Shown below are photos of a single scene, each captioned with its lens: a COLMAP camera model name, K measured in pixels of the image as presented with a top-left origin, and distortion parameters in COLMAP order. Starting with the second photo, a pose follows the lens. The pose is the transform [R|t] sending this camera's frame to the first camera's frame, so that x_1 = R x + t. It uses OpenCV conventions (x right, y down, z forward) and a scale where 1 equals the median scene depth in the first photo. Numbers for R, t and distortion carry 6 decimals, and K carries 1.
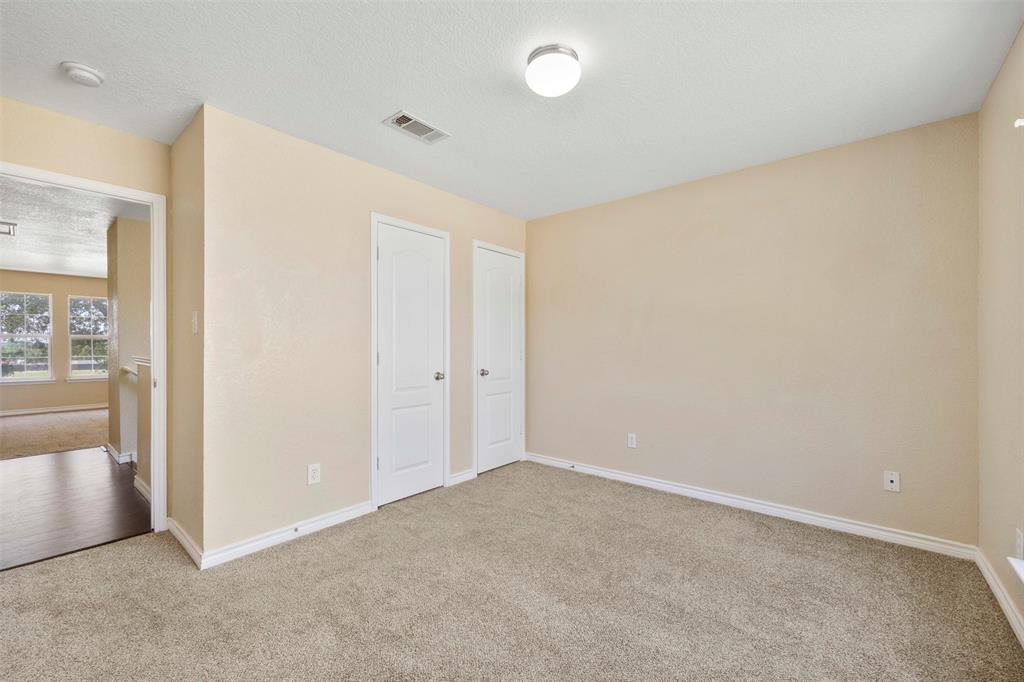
lens RADIAL K [[414.1, 0, 505.0], [0, 414.1, 344.6], [0, 0, 1]] dist [-0.000349, 0.000341]
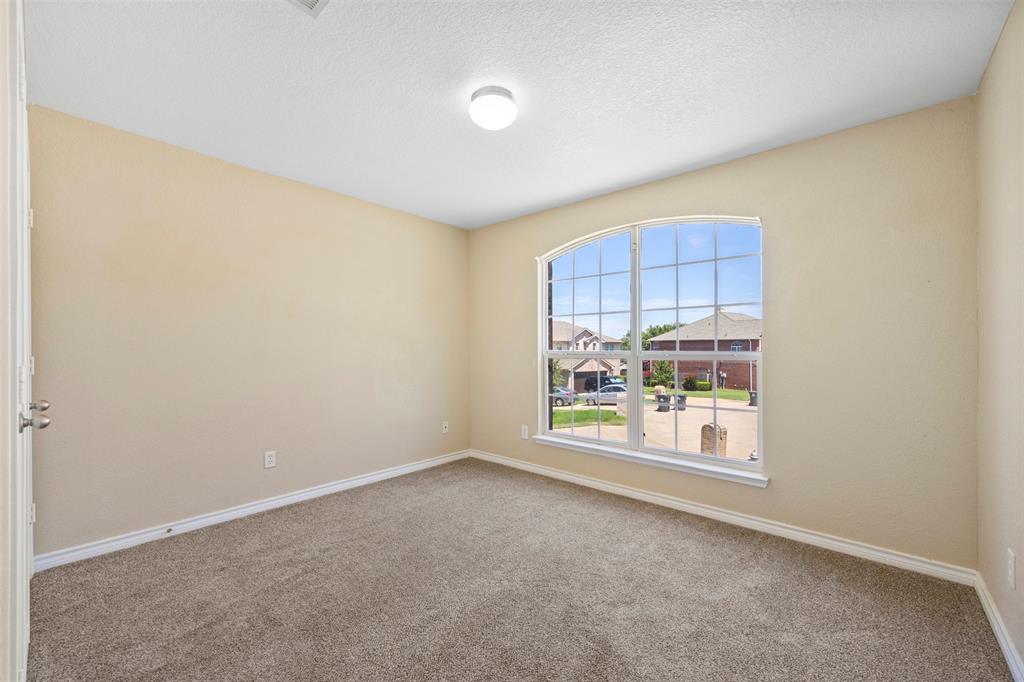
lens RADIAL K [[414.1, 0, 513.4], [0, 414.1, 345.9], [0, 0, 1]] dist [-0.000349, 0.000341]
pose [[0.018475, 0.000825, 0.999829, -0.616367], [-0.003546, 0.999993, -0.000760, -0.003067], [-0.999823, -0.003532, 0.018477, 0.555112]]
